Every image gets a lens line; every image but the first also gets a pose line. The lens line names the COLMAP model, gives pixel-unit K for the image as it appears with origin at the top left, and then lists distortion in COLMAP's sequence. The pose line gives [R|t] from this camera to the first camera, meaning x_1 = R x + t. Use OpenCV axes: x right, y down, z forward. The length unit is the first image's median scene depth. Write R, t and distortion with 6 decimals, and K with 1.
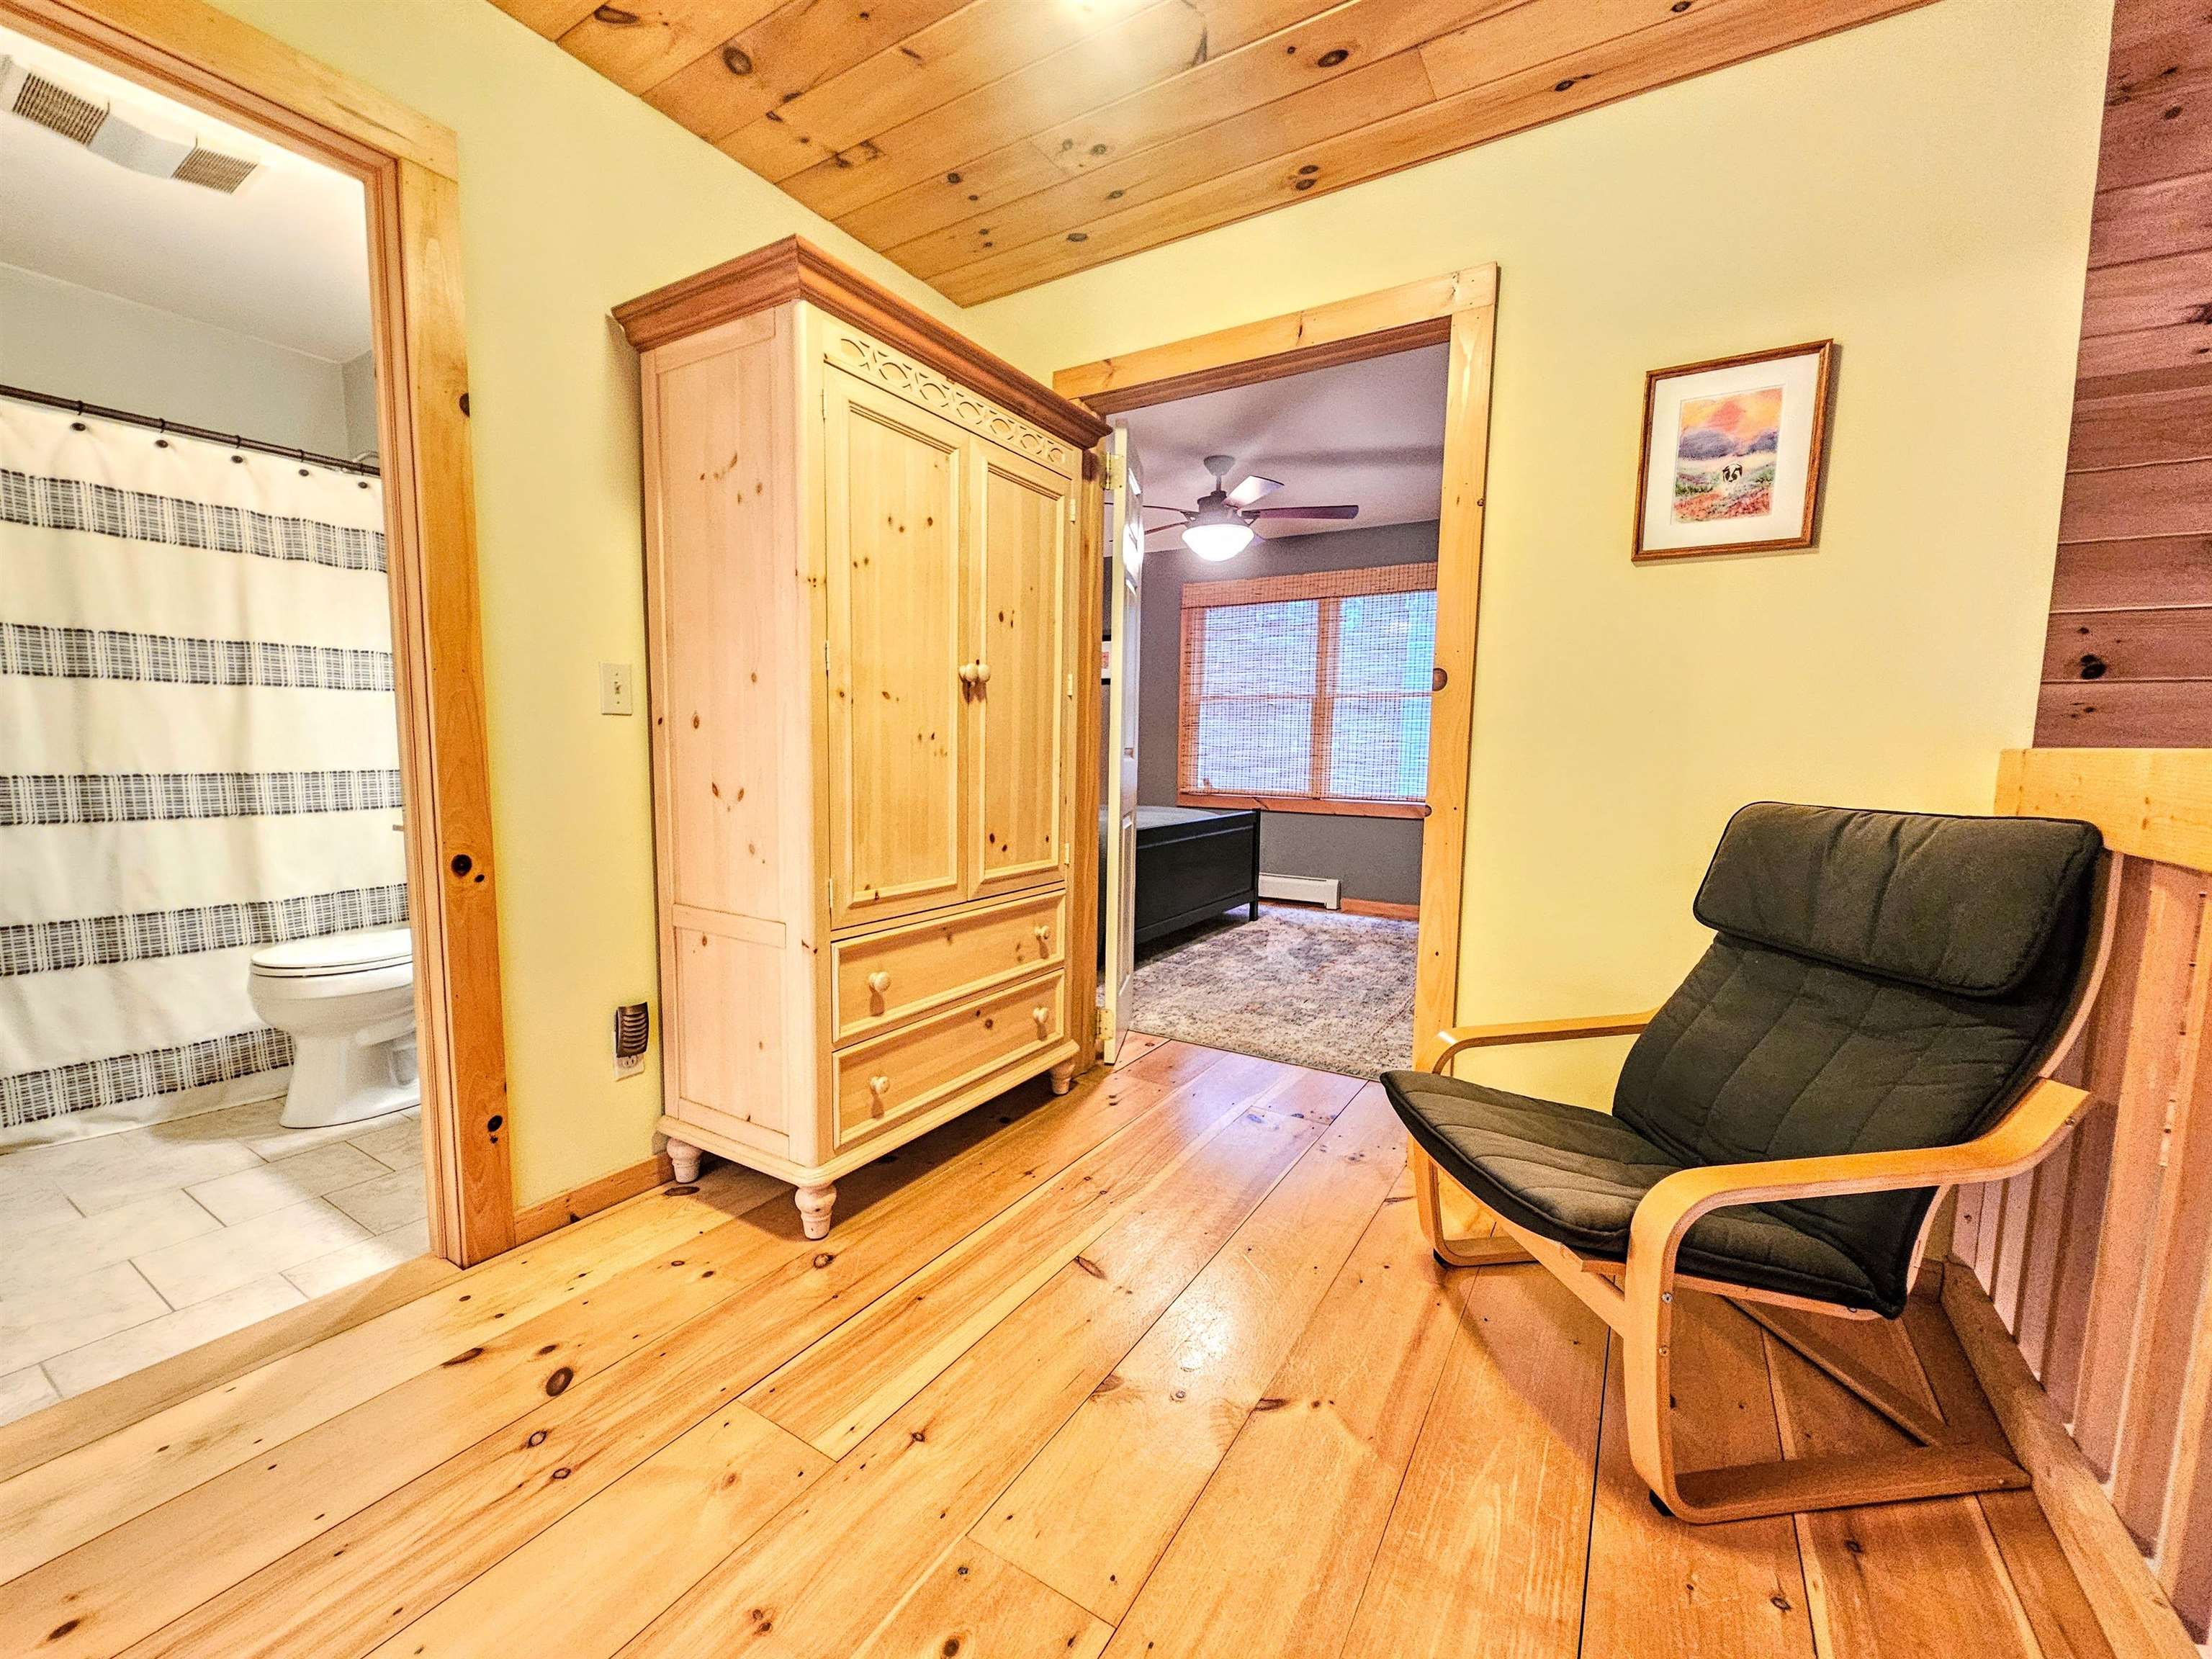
lens RADIAL K [[902.3, 0, 1101.1], [0, 902.3, 831.6], [0, 0, 1]] dist [0.003608, -0.002151]
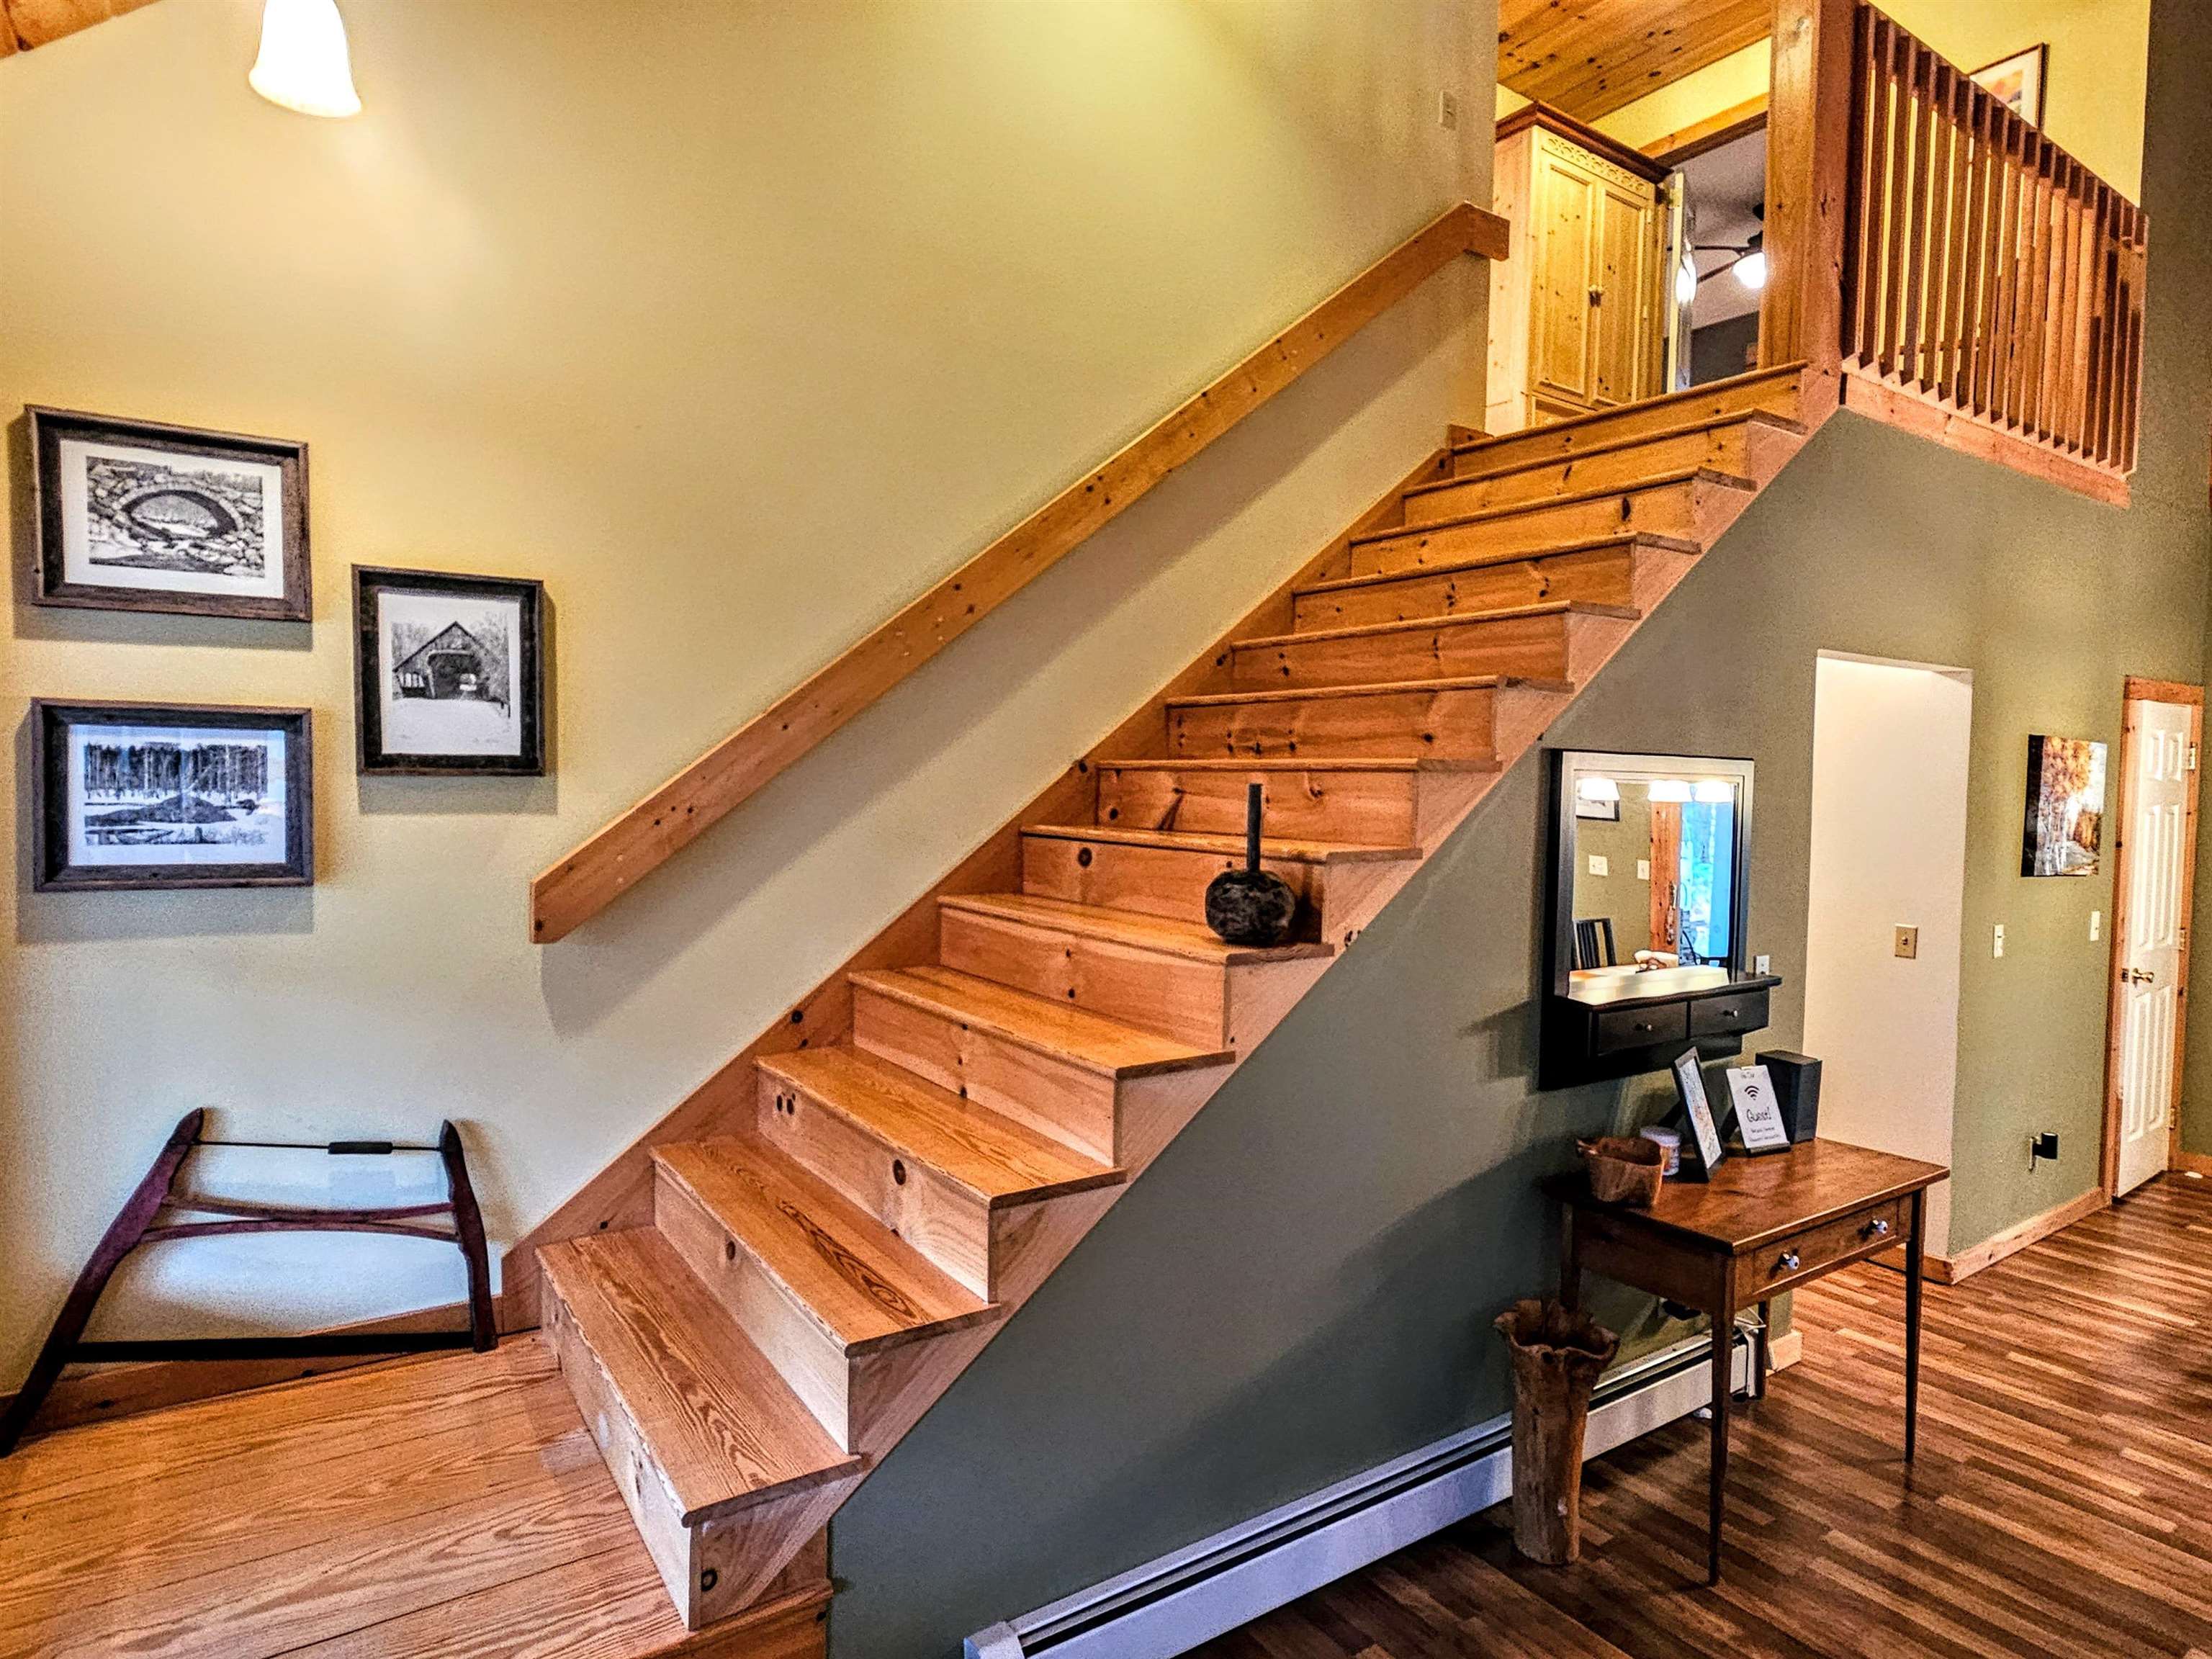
lens RADIAL K [[1253.6, 0, 1112.8], [0, 1253.6, 827.4], [0, 0, 1]] dist [0.002688, -0.000224]
pose [[0.913962, 0.018995, -0.405355, 0.034850], [-0.043868, 0.997675, -0.052158, 1.222162], [0.403421, 0.065452, 0.912670, -1.942874]]
